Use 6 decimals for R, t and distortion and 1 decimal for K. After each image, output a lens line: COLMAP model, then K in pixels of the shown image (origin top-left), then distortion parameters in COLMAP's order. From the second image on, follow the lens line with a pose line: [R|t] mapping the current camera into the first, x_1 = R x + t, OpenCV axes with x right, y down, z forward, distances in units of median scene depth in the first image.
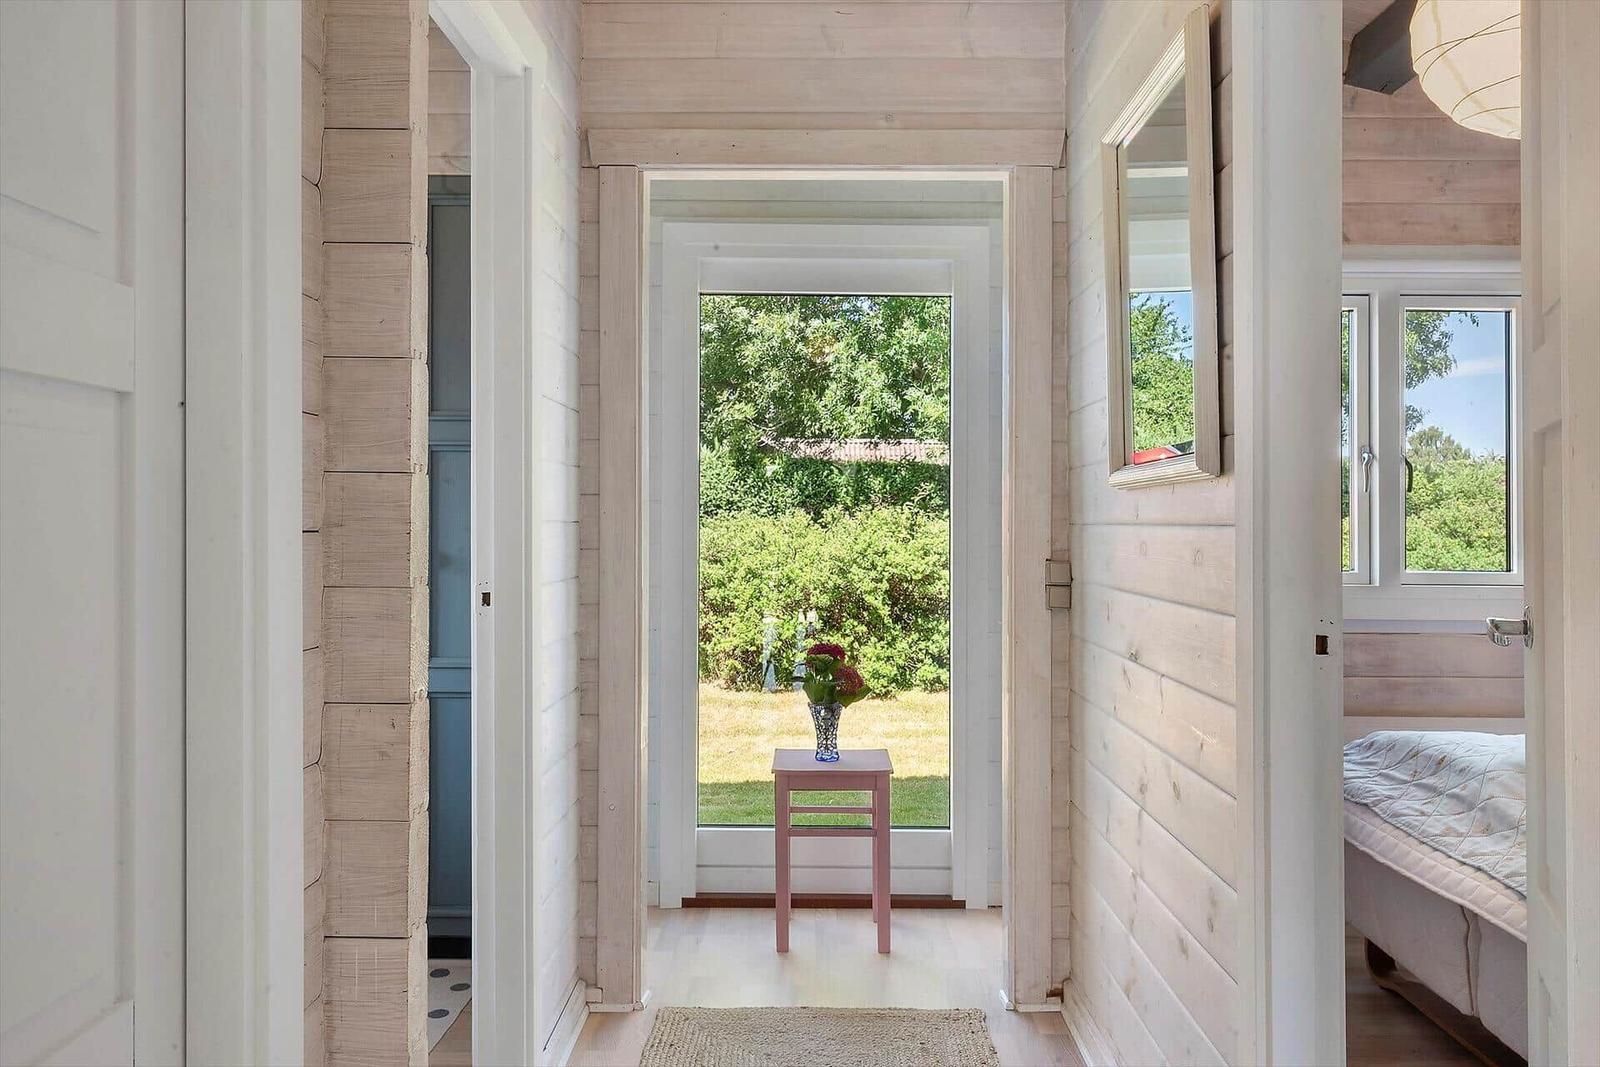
lens RADIAL K [[1255.6, 0, 800.8], [0, 1255.6, 529.4], [0, 0, 1]] dist [0.027887, -0.007754]
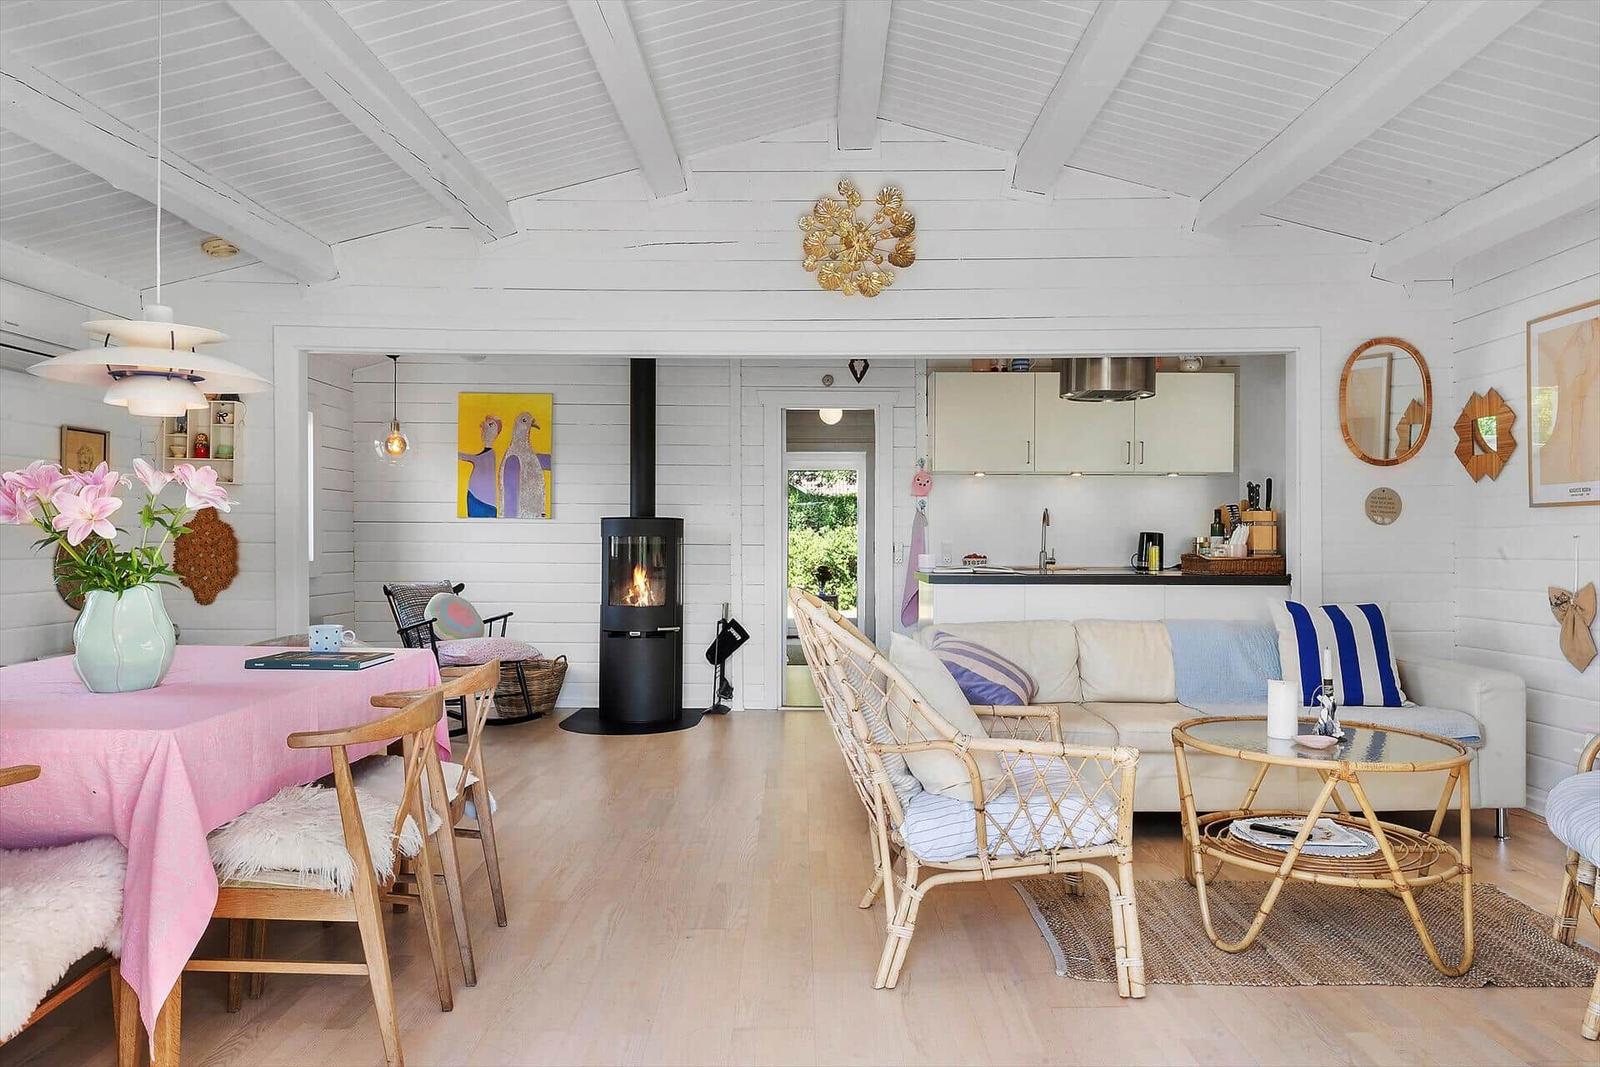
lens RADIAL K [[1255.6, 0, 799.6], [0, 1255.6, 535.5], [0, 0, 1]] dist [0.027887, -0.007754]
pose [[0.999944, 0.006064, 0.008618, -0.040122], [-0.006010, 0.999962, -0.006268, 0.012868], [-0.008656, 0.006216, 0.999943, -1.285212]]
